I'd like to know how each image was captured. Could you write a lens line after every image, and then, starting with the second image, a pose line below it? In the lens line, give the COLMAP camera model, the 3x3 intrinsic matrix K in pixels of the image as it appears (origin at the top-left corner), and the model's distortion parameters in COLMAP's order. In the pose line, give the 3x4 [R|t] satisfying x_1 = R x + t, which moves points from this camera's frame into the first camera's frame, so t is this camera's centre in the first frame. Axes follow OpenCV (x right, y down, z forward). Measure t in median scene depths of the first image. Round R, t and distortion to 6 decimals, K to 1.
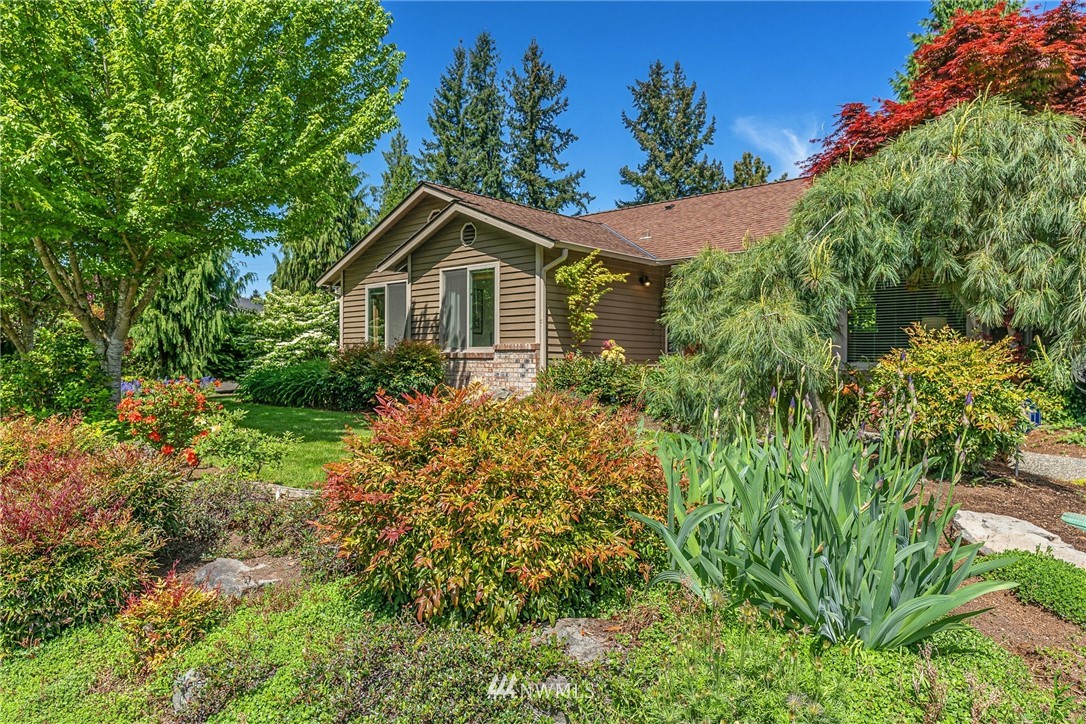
lens RADIAL K [[724.3, 0, 545.2], [0, 724.3, 363.8], [0, 0, 1]] dist [0.010972, 0.000623]
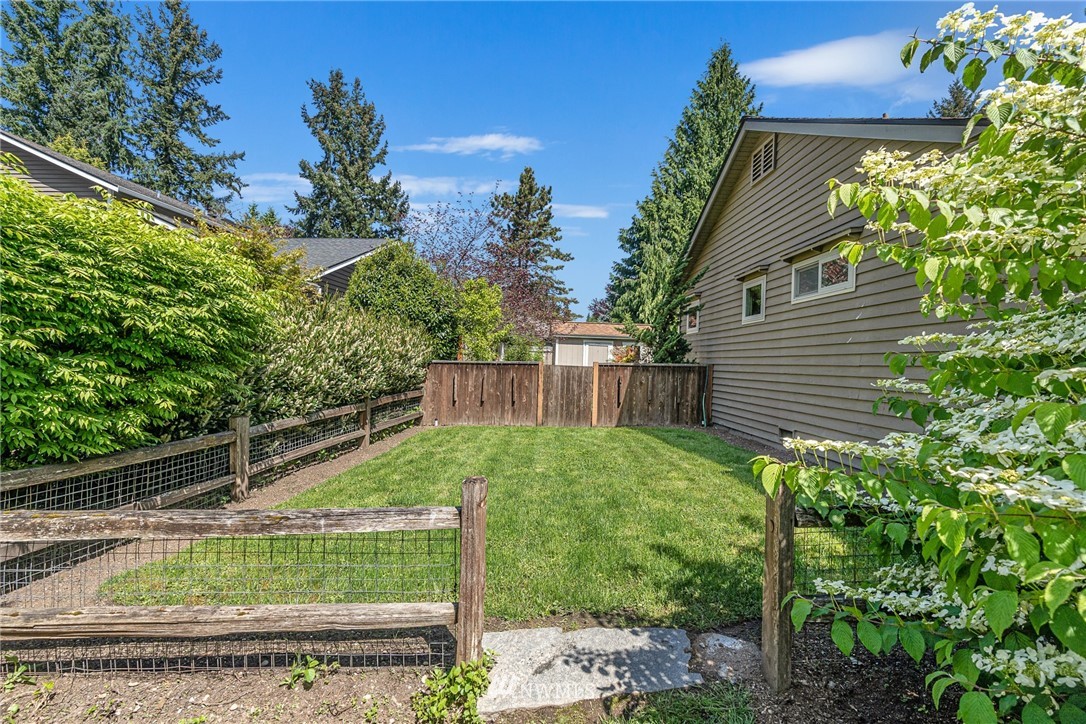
lens RADIAL K [[491.1, 0, 547.2], [0, 491.1, 358.6], [0, 0, 1]] dist [-0.011545, 0.004630]
pose [[0.708147, 0.025761, 0.705595, -0.117781], [-0.030376, 0.999520, -0.006007, -0.006183], [-0.705412, -0.017180, 0.708590, 0.283175]]
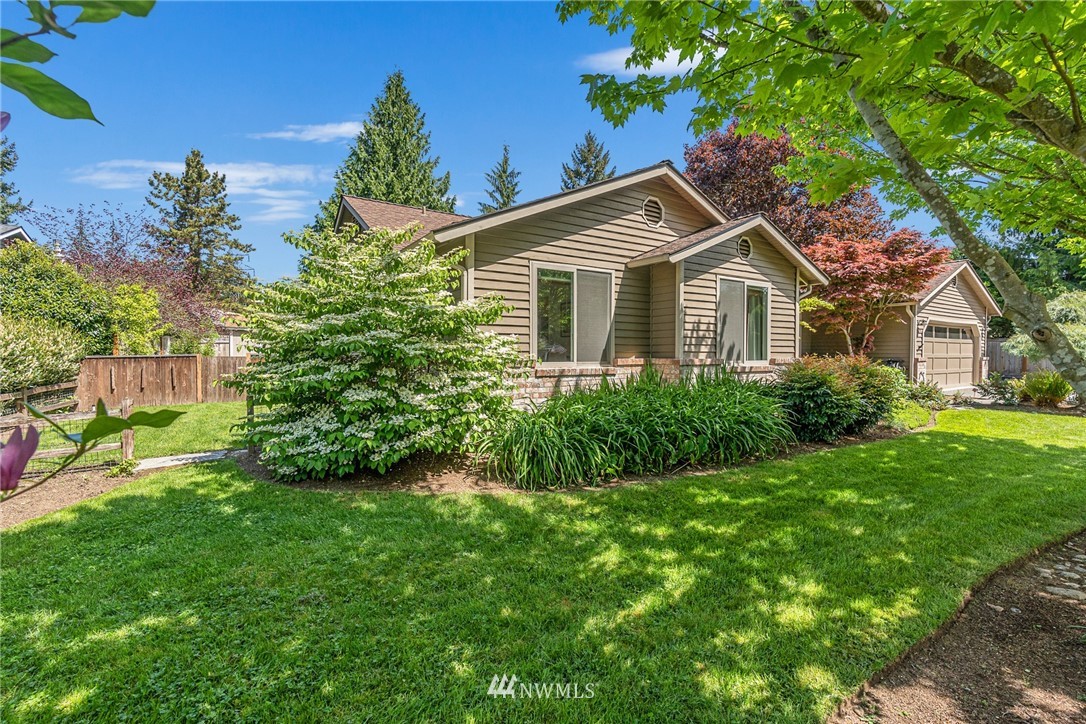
lens RADIAL K [[491.1, 0, 544.7], [0, 491.1, 364.6], [0, 0, 1]] dist [-0.011545, 0.004630]
pose [[0.239315, -0.026285, 0.970586, -0.163900], [-0.000315, 0.999631, 0.027149, -0.007144], [-0.970942, -0.006803, 0.239219, 0.217403]]
